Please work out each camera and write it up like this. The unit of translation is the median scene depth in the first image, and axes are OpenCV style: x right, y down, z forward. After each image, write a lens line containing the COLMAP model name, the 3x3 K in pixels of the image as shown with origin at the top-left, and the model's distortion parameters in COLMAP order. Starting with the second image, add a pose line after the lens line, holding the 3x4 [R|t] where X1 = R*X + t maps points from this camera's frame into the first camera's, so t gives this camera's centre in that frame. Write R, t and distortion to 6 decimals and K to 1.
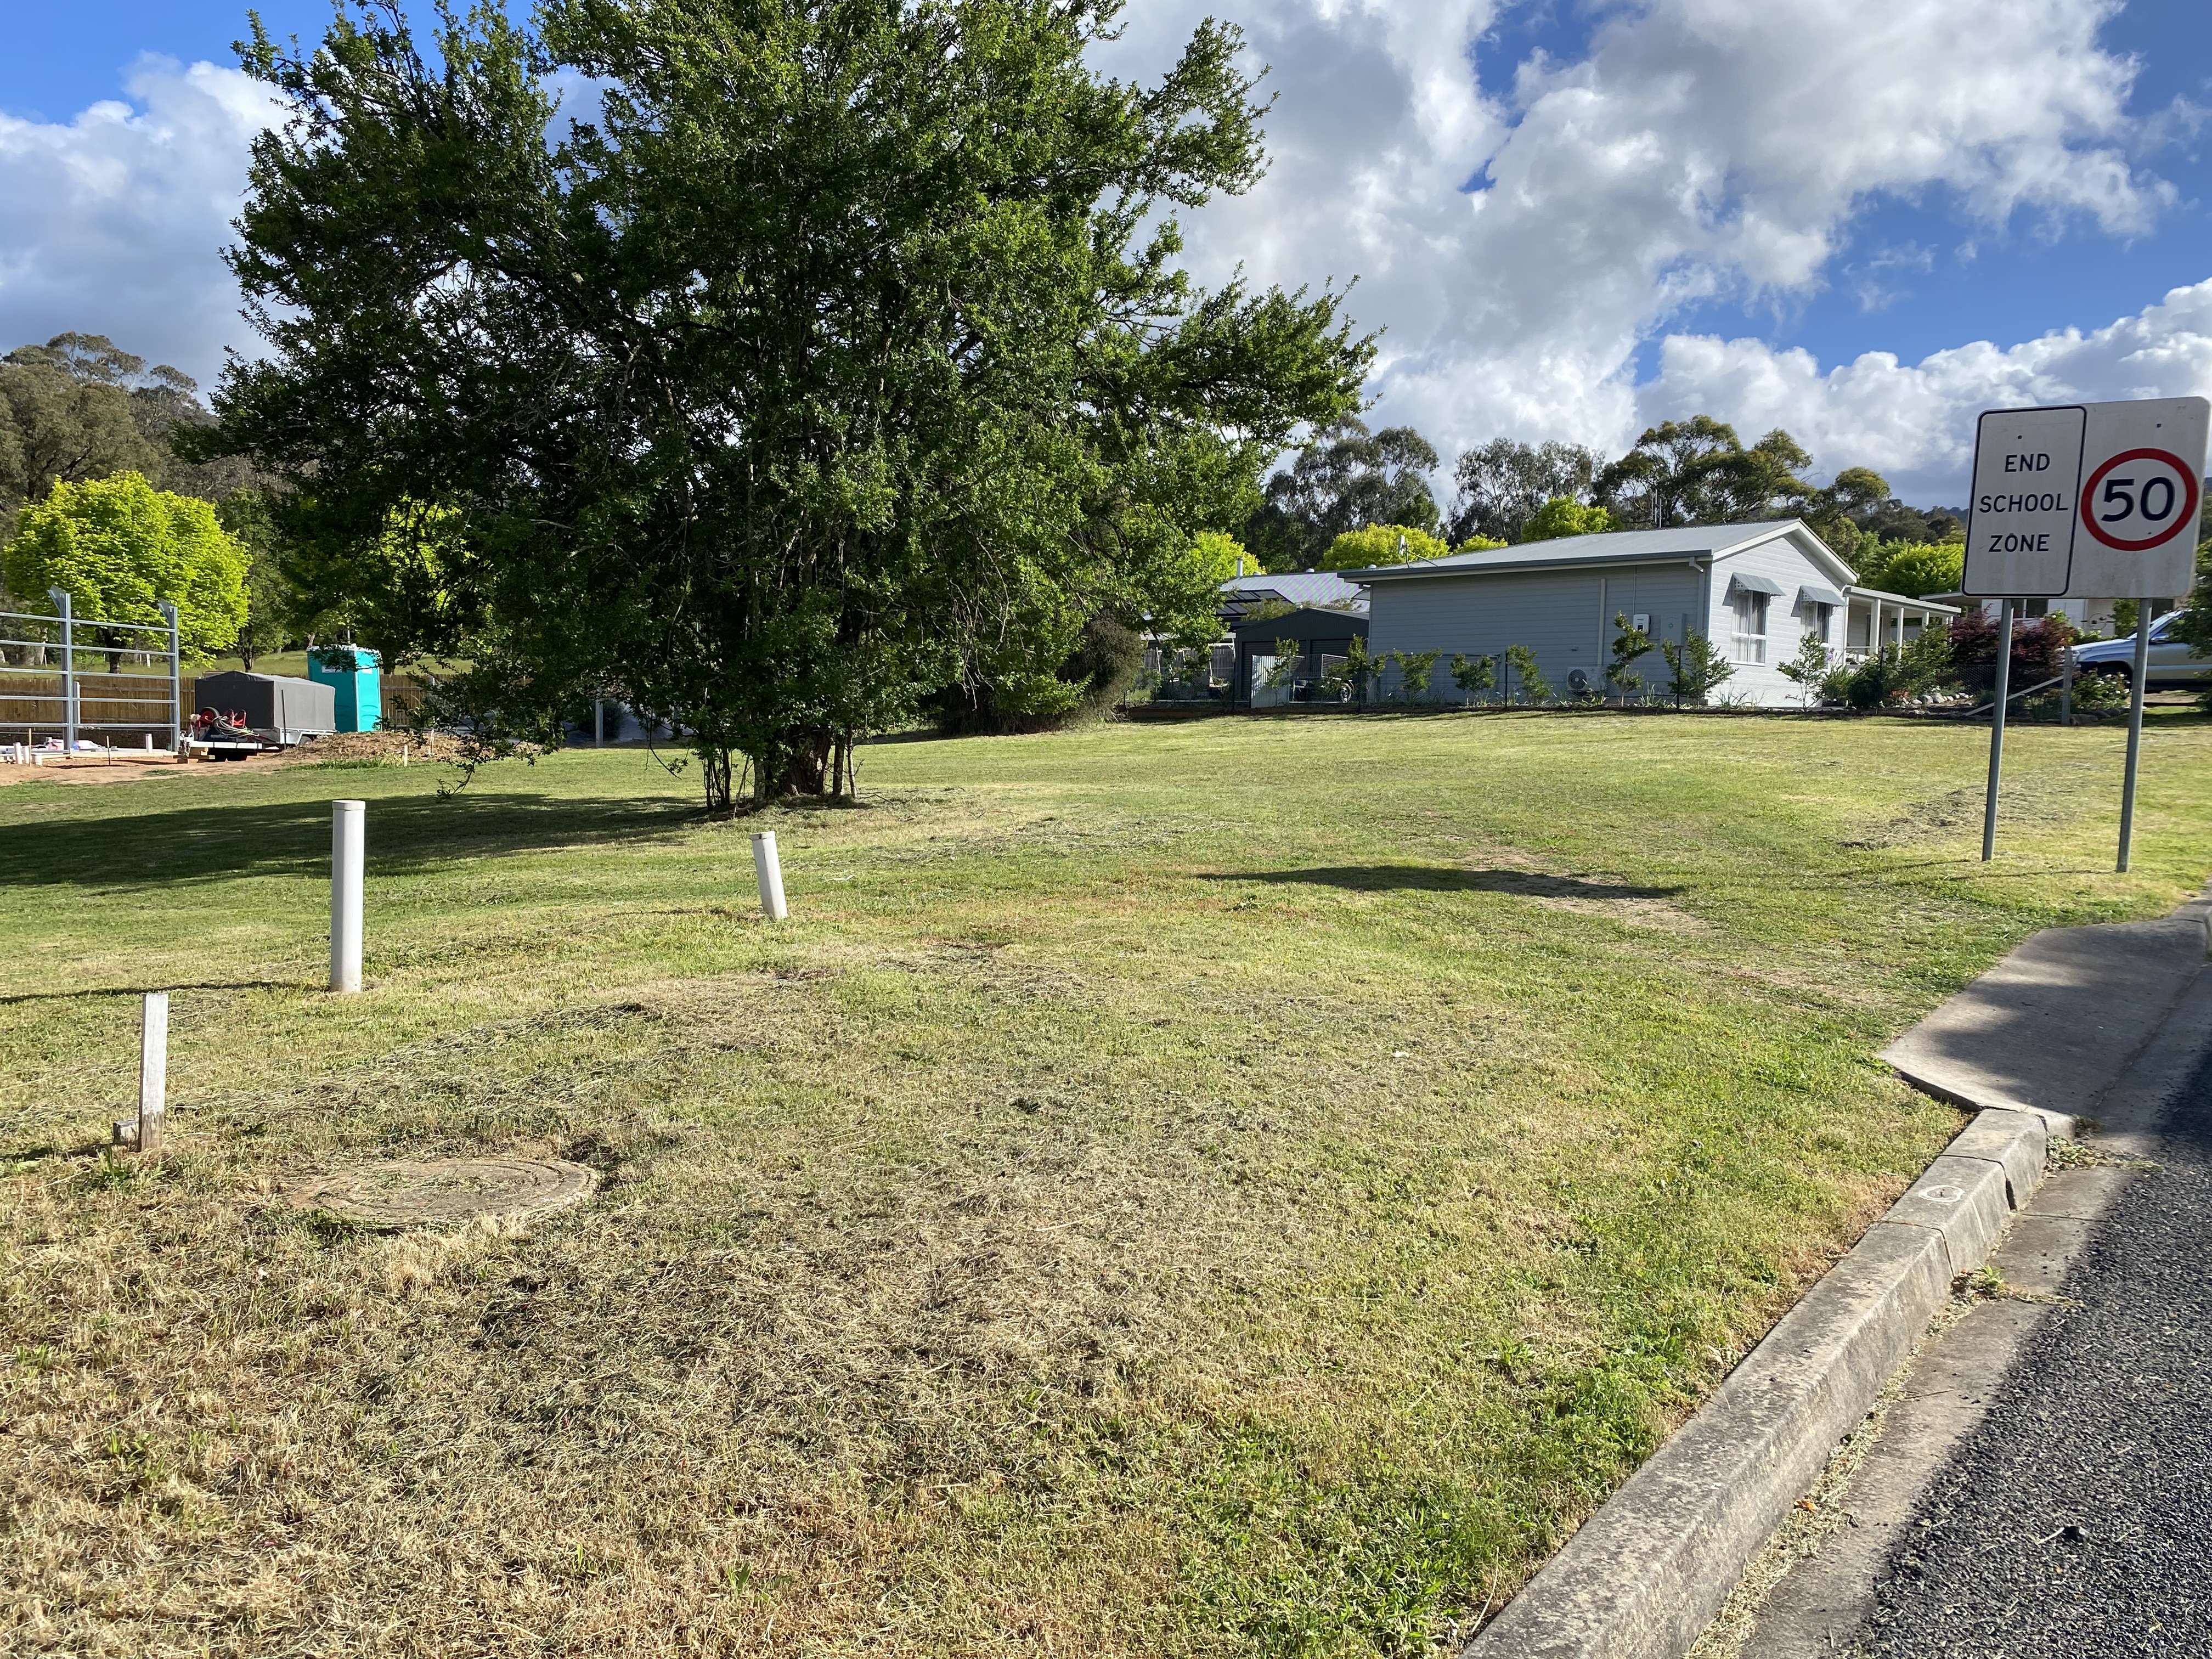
lens RADIAL K [[1525.0, 0, 1106.0], [0, 1525.0, 829.5], [0, 0, 1]] dist [0.024049, -0.014678]
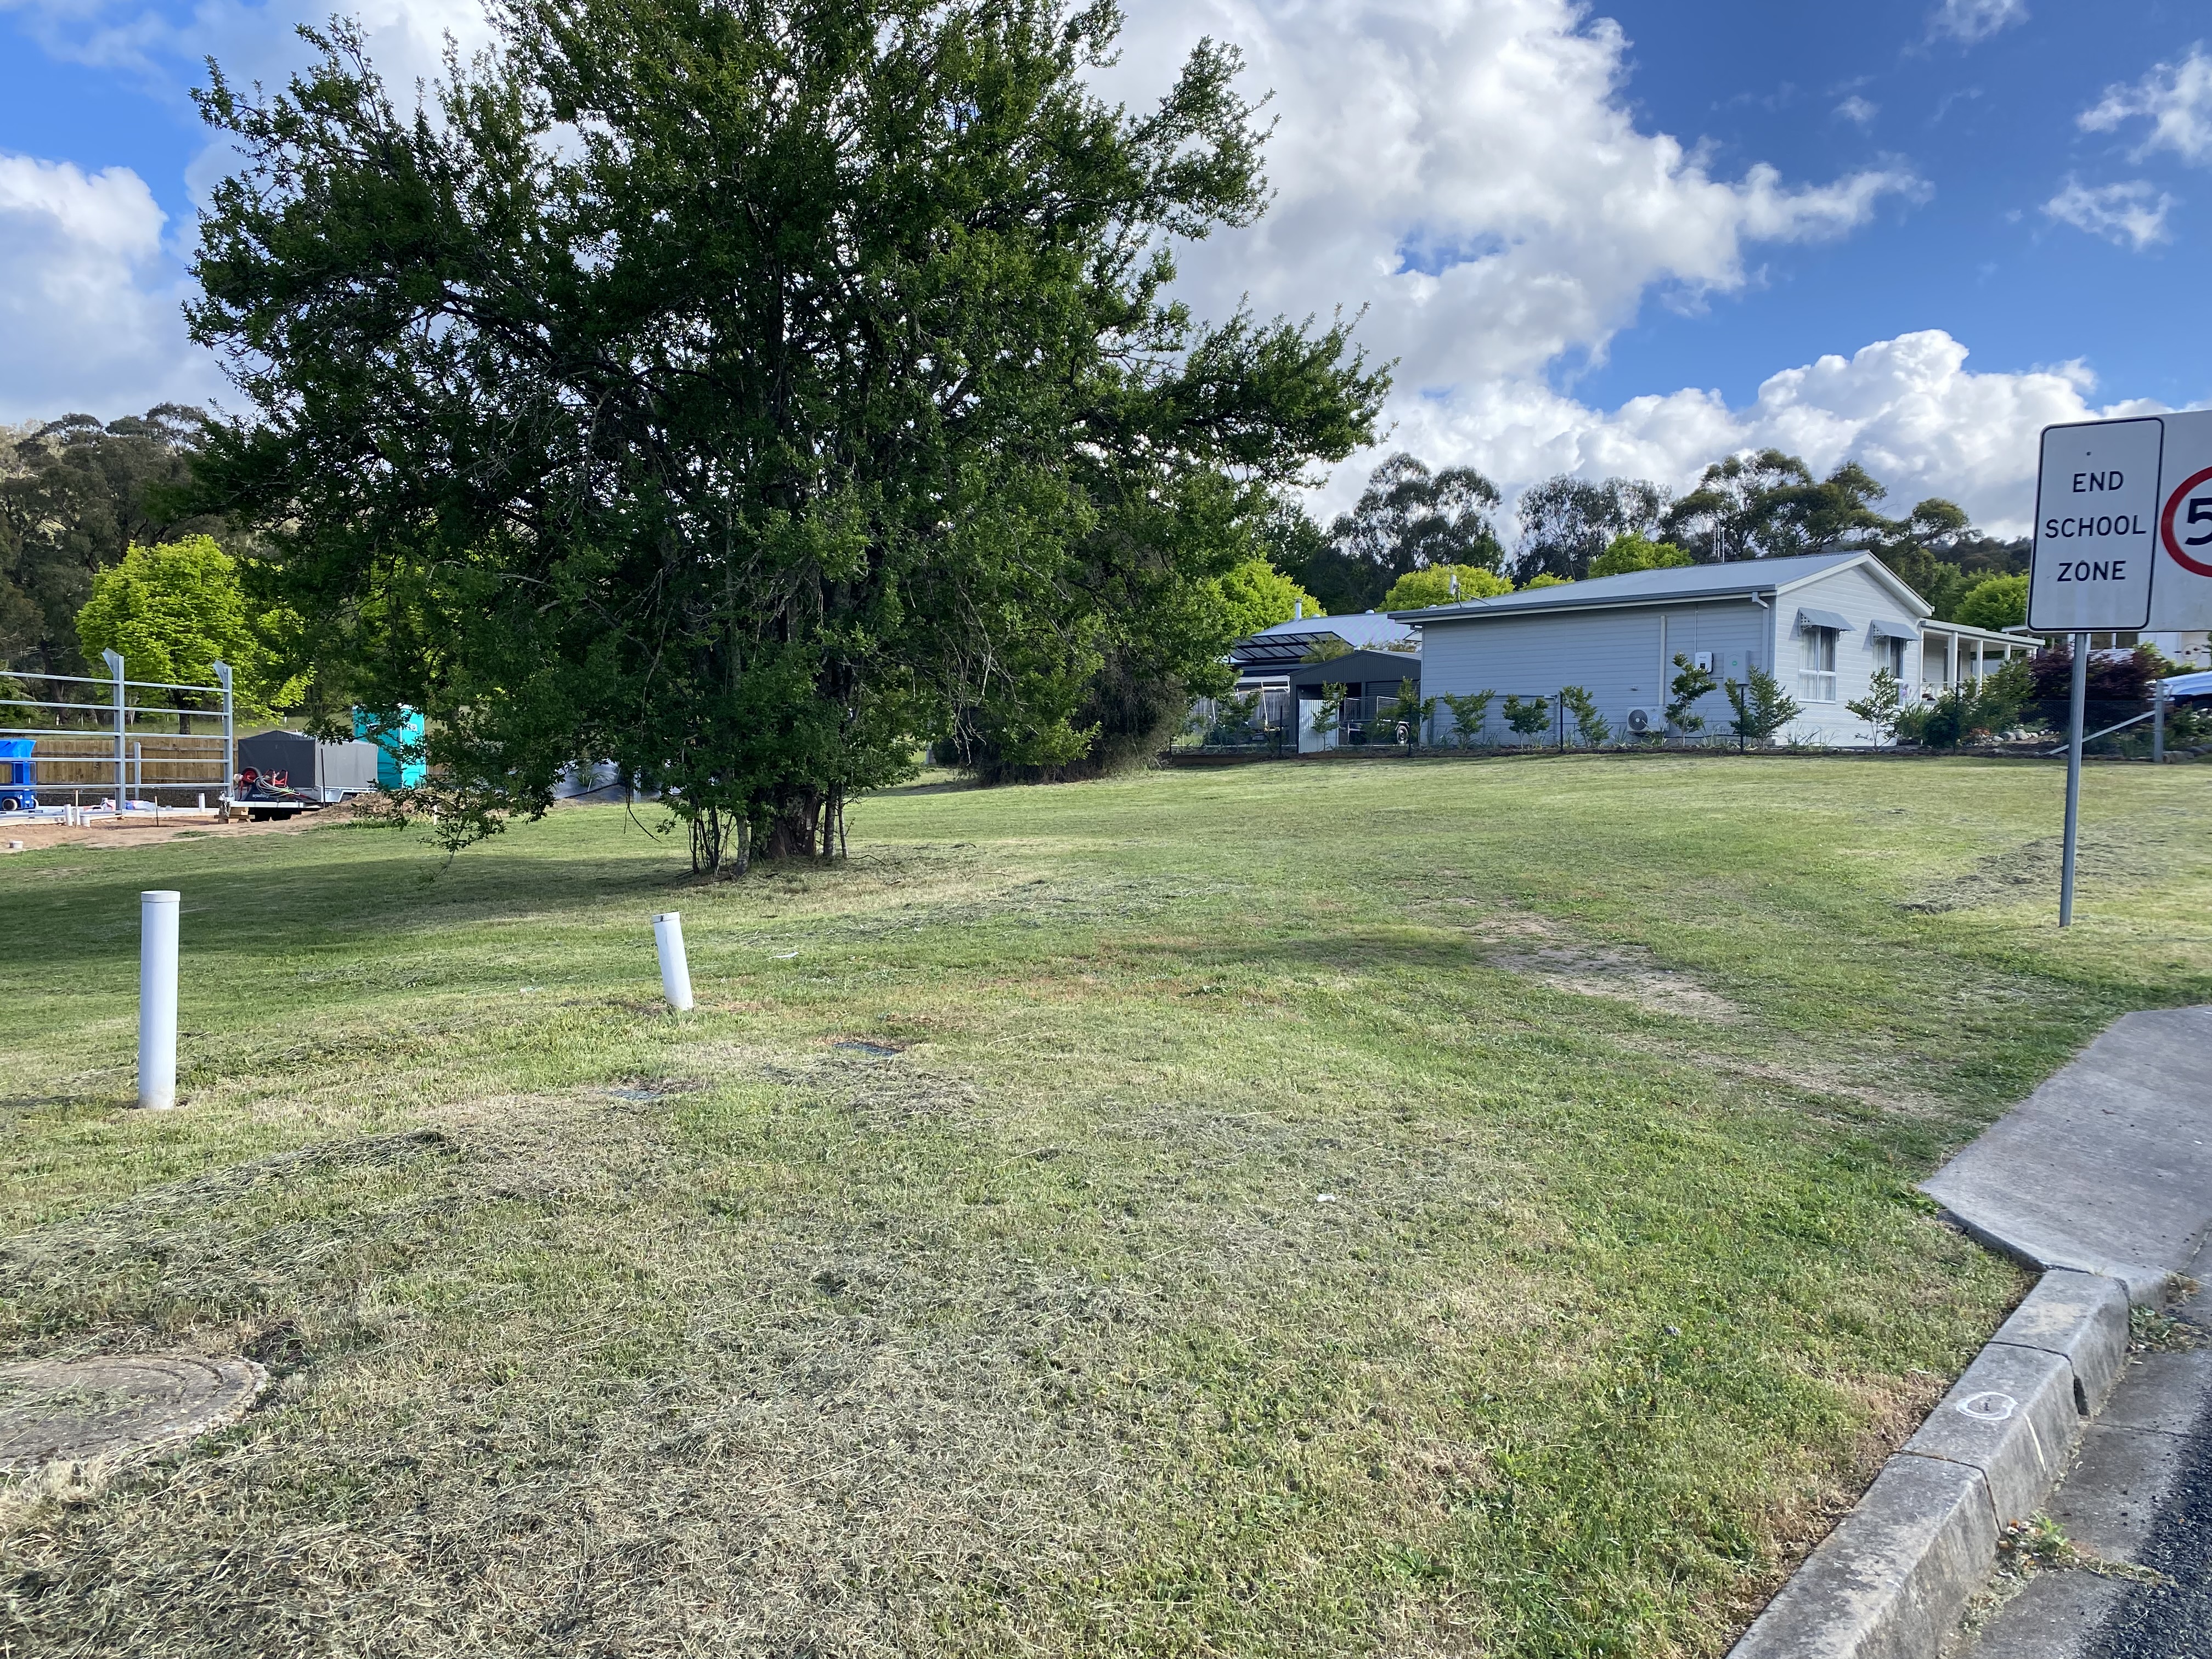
lens RADIAL K [[1525.0, 0, 1106.0], [0, 1525.0, 829.5], [0, 0, 1]] dist [0.024049, -0.014678]
pose [[0.998956, -0.010181, -0.044543, 0.041638], [0.008885, 0.999535, -0.029178, -0.010601], [0.044820, 0.028751, 0.998581, 0.059402]]
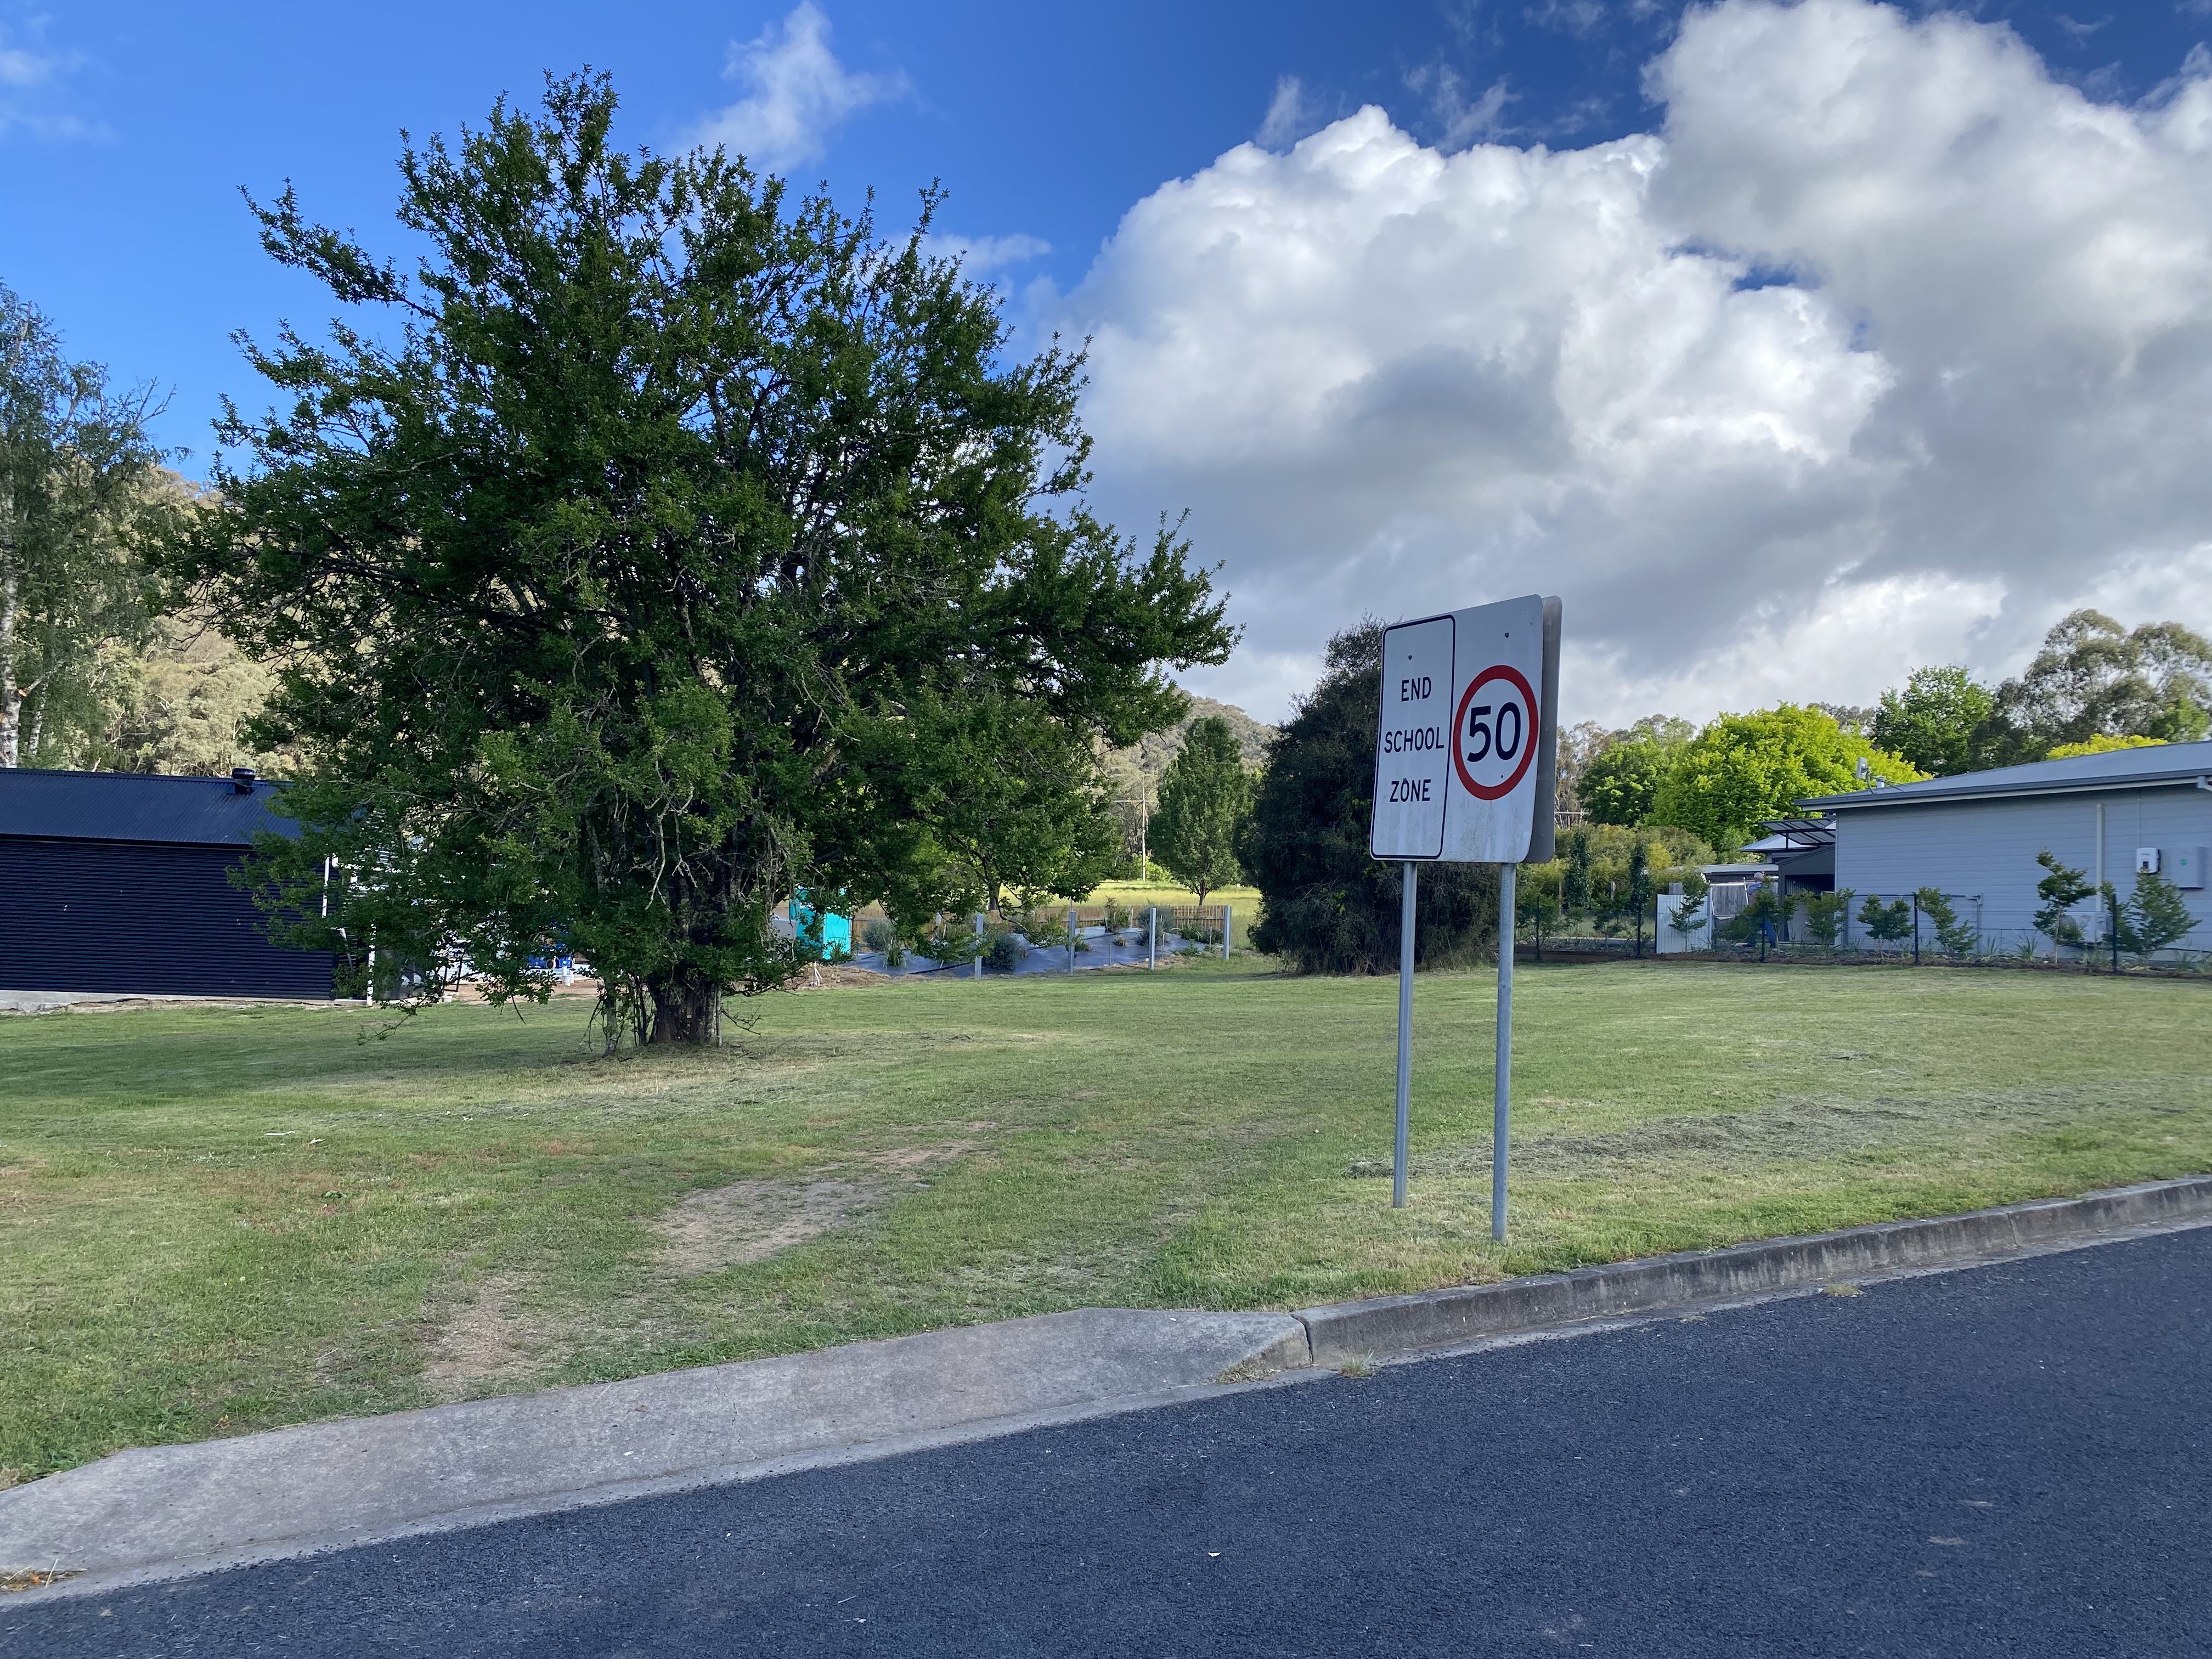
lens RADIAL K [[1525.0, 0, 1106.0], [0, 1525.0, 829.5], [0, 0, 1]] dist [0.024049, -0.014678]
pose [[0.912022, -0.011133, -0.409989, 0.518426], [-0.049943, 0.989178, -0.137960, -0.036162], [0.407088, 0.146299, 0.901596, 0.167905]]
